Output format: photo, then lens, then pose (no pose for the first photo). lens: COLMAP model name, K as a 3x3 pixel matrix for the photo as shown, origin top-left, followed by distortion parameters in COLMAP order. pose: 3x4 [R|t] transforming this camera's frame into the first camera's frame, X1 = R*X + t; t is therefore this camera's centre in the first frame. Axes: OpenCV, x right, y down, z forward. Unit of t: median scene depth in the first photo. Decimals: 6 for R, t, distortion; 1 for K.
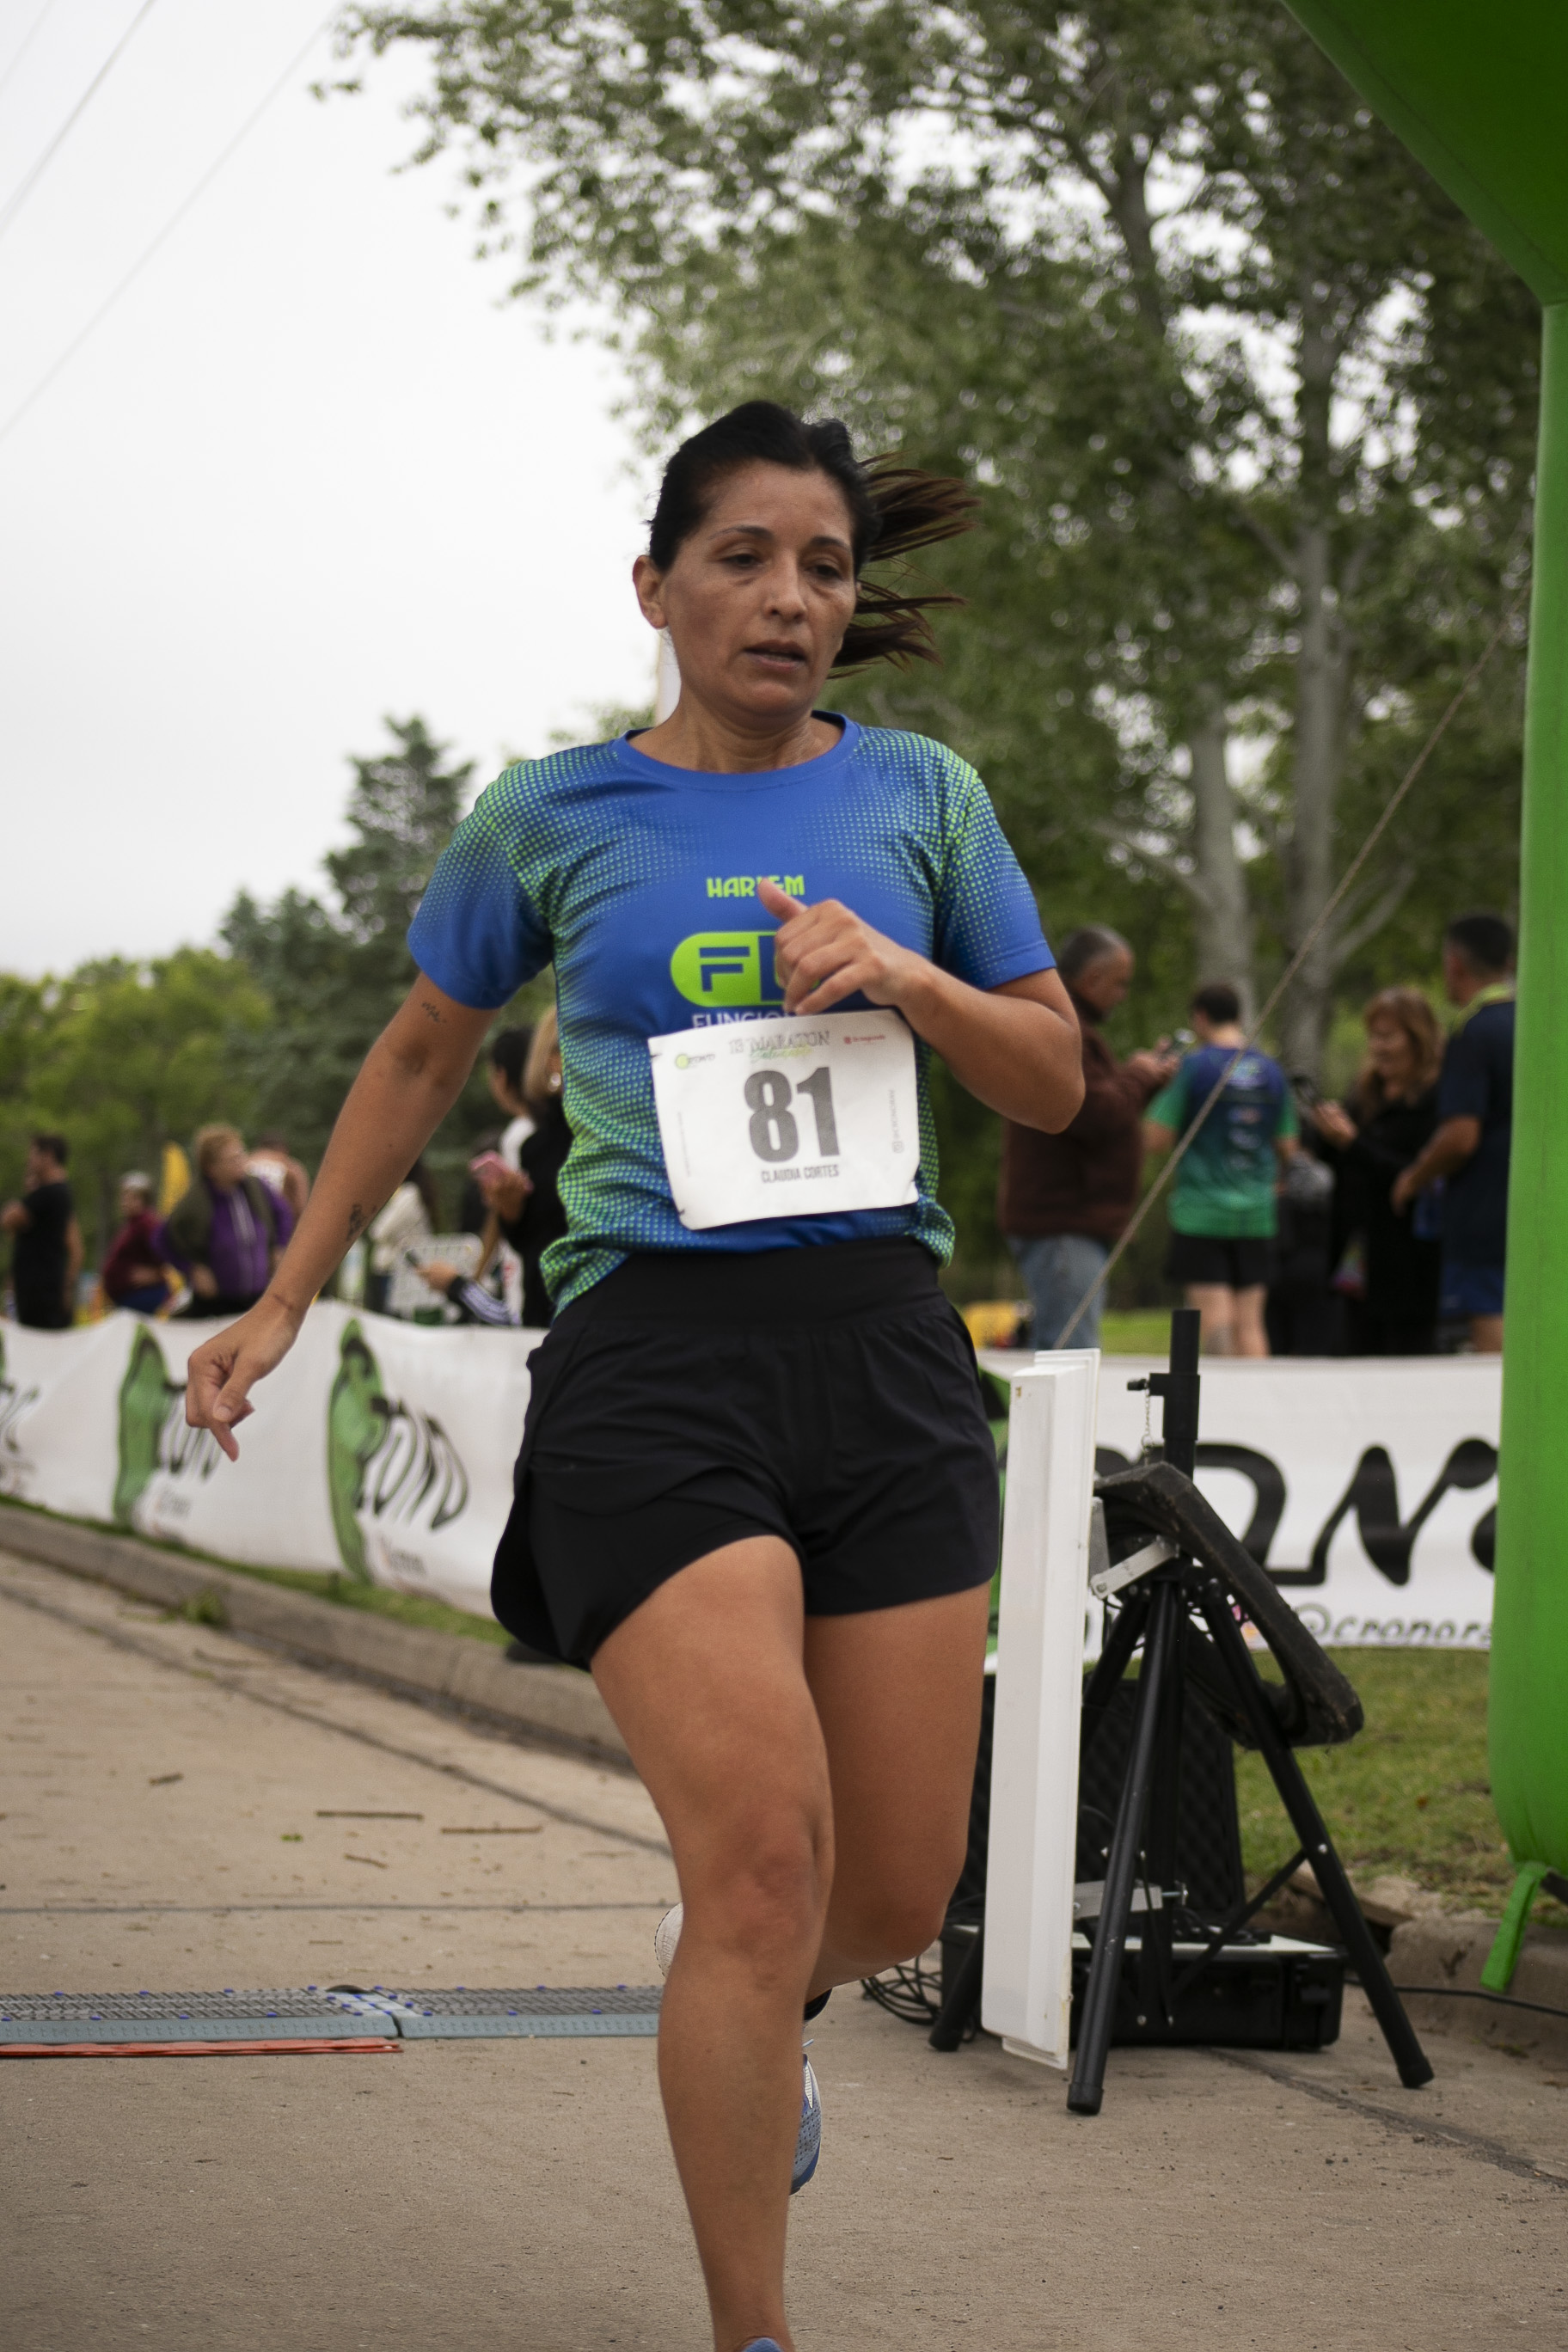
lens RADIAL K [[5324.9, 0, 780.8], [0, 5324.9, 1183.8], [0, 0, 1]] dist [-0.087204, 0.623260]
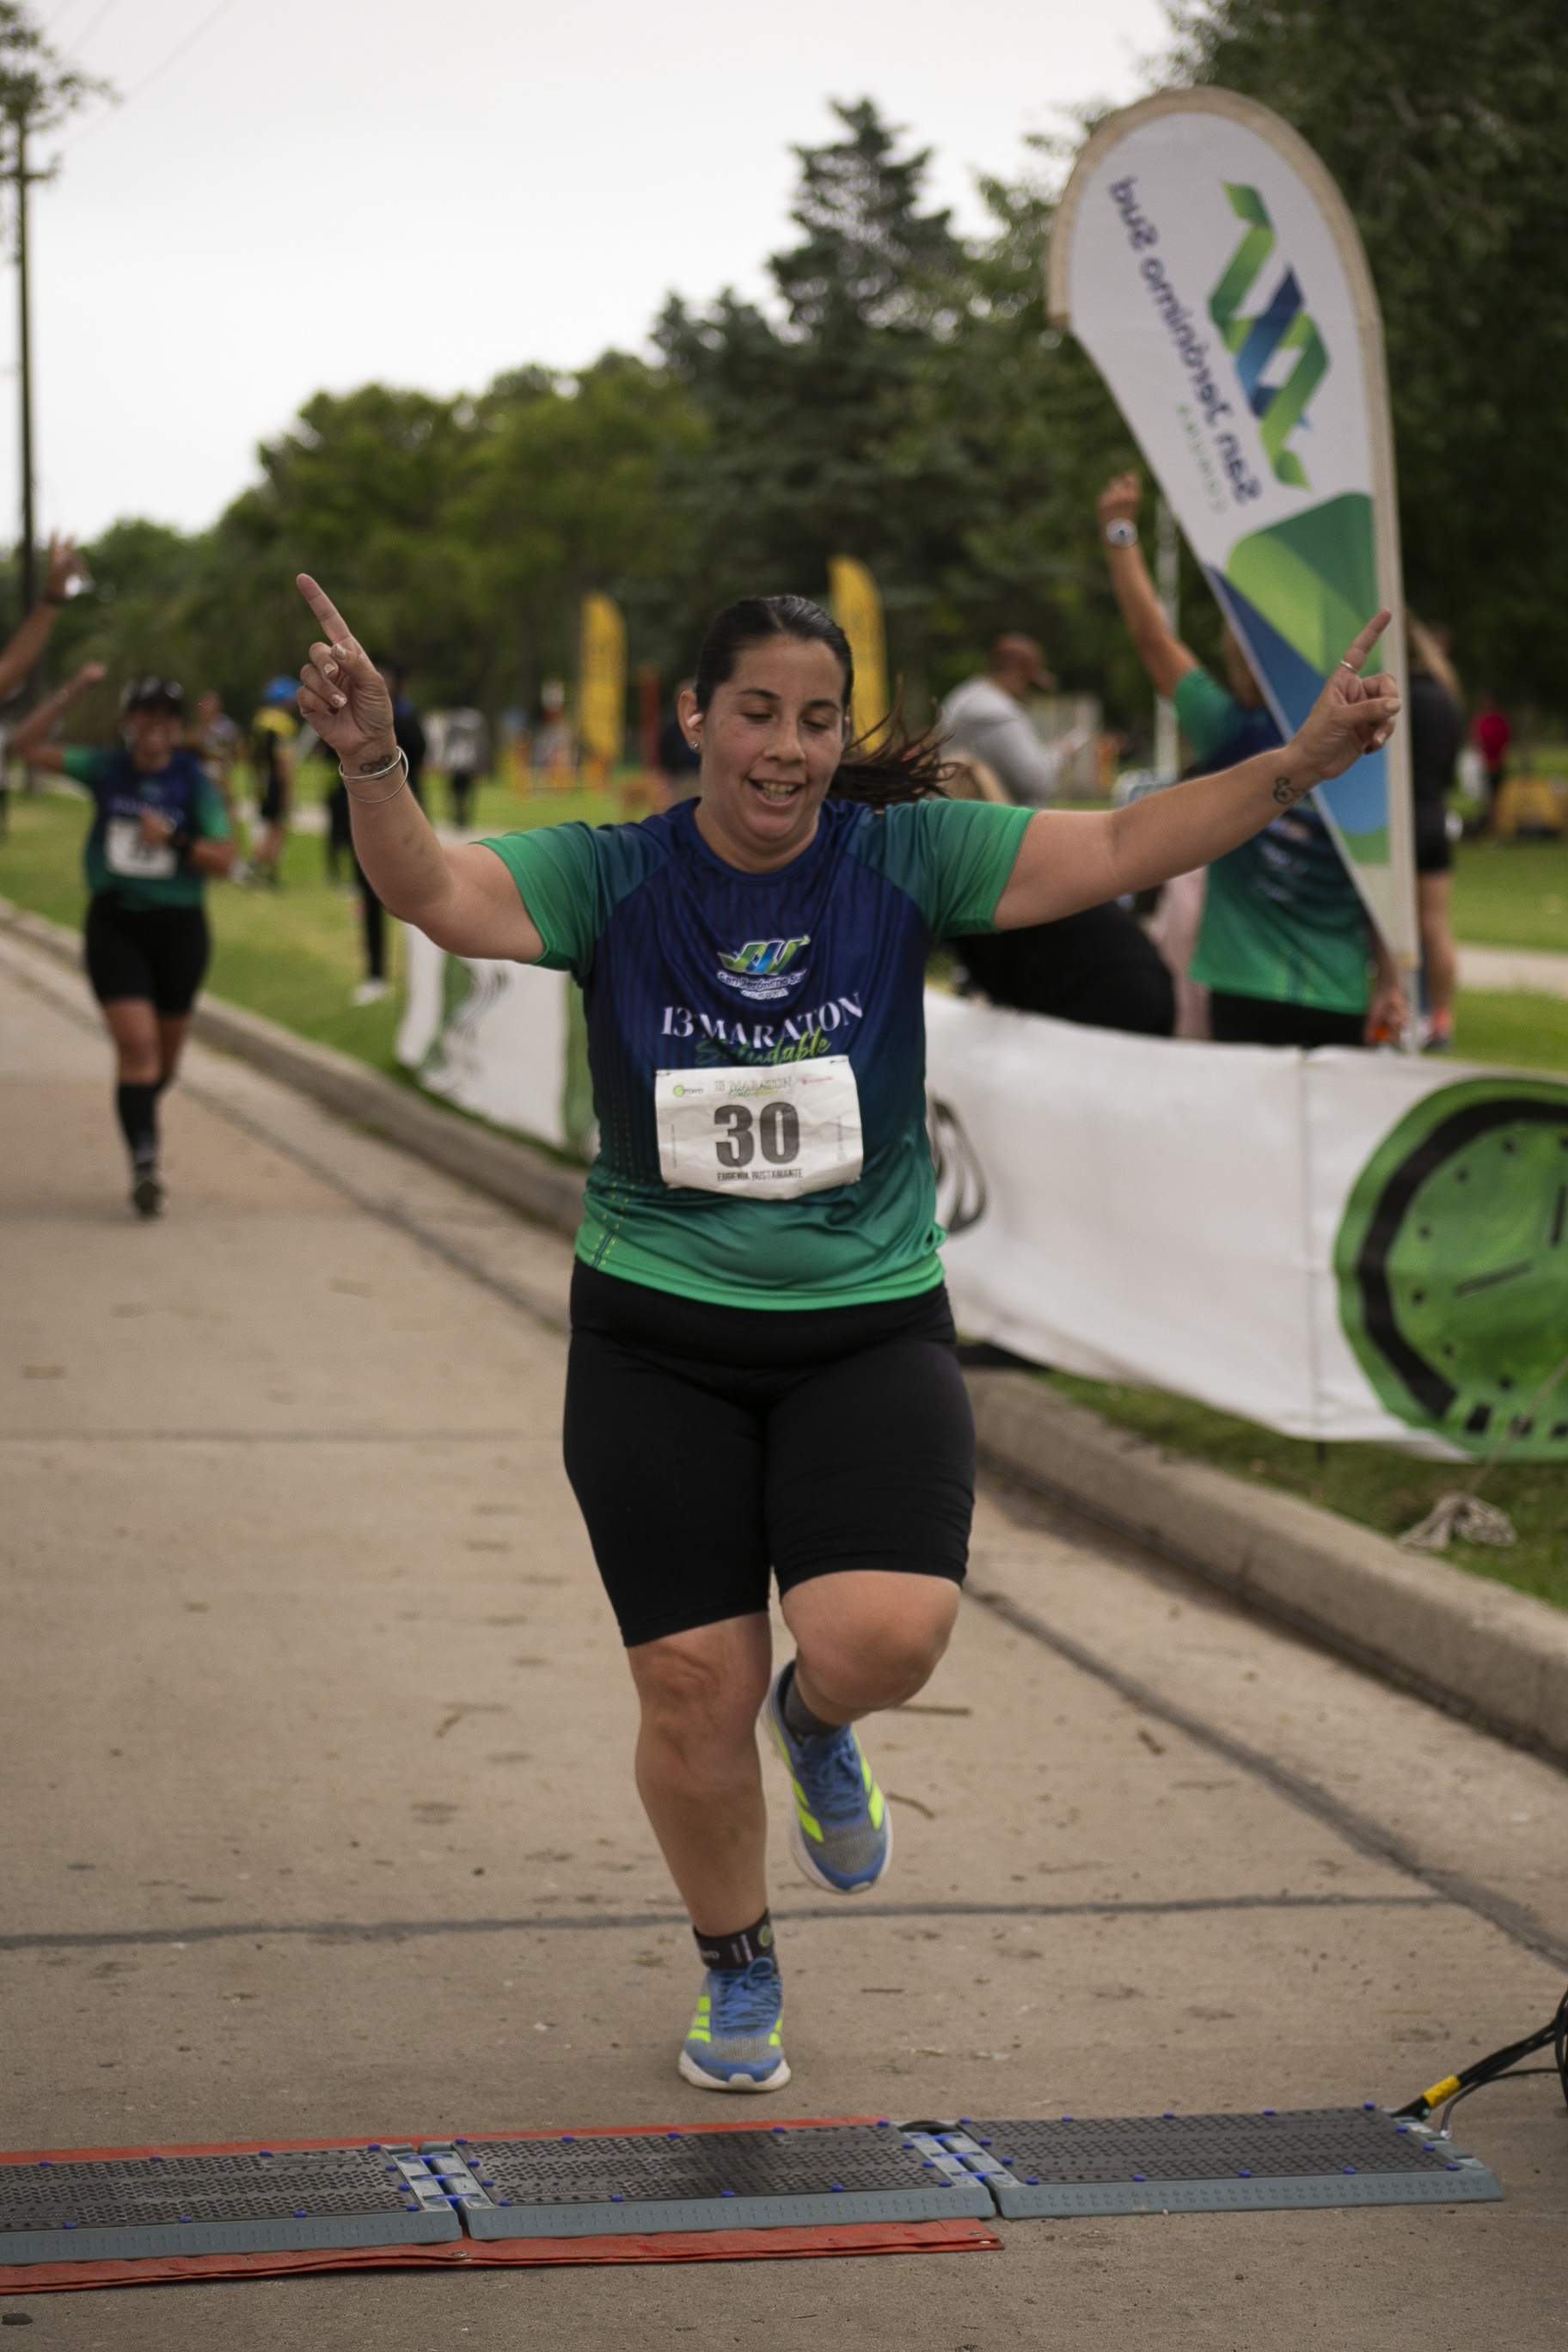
lens RADIAL K [[5735.6, 0, 786.5], [0, 5735.6, 1173.8], [0, 0, 1]] dist [0.031620, 0.628247]
pose [[0.996769, -0.001446, -0.080314, -0.029301], [0.010081, 0.994185, 0.107211, -0.074043], [0.079692, -0.107674, 0.990987, 0.142446]]
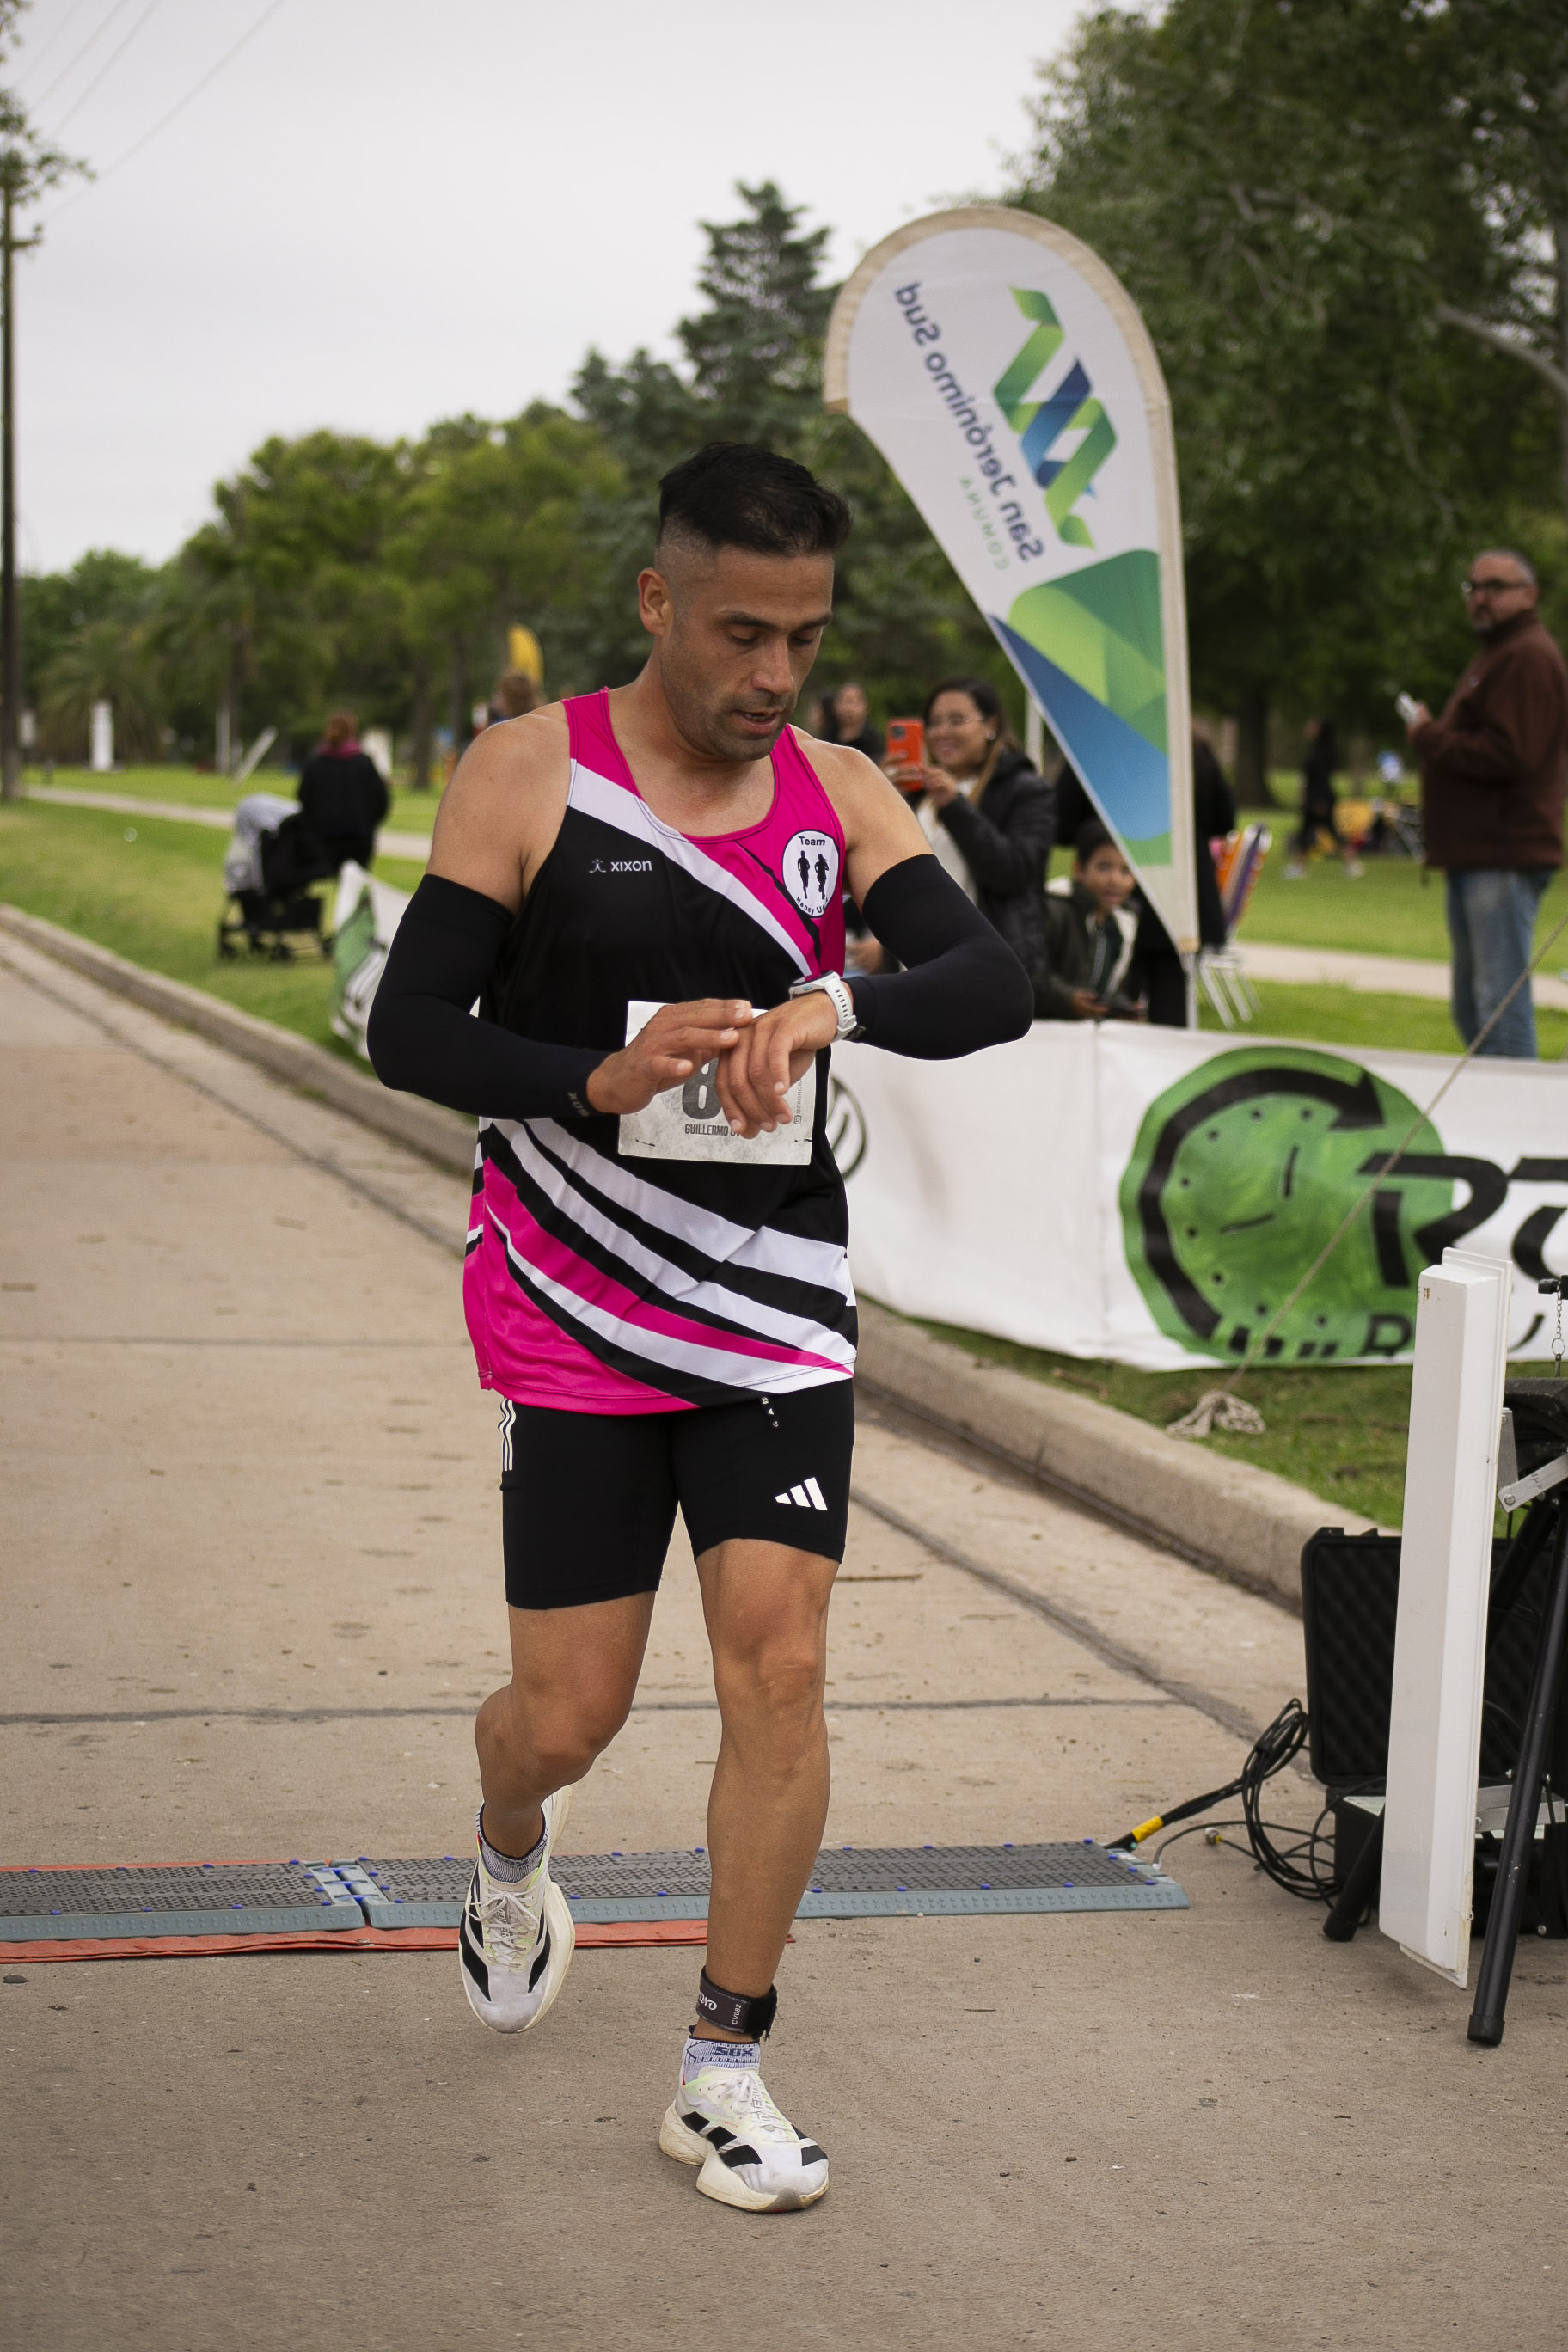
lens RADIAL K [[5289.6, 0, 785.6], [0, 5289.6, 1171.4], [0, 0, 1]] dist [-0.099693, 0.560935]
pose [[0.997952, 0.009228, -0.063306, -0.009782], [-0.002254, 0.994000, 0.109358, -0.075259], [0.063935, -0.108992, 0.991984, 0.027582]]
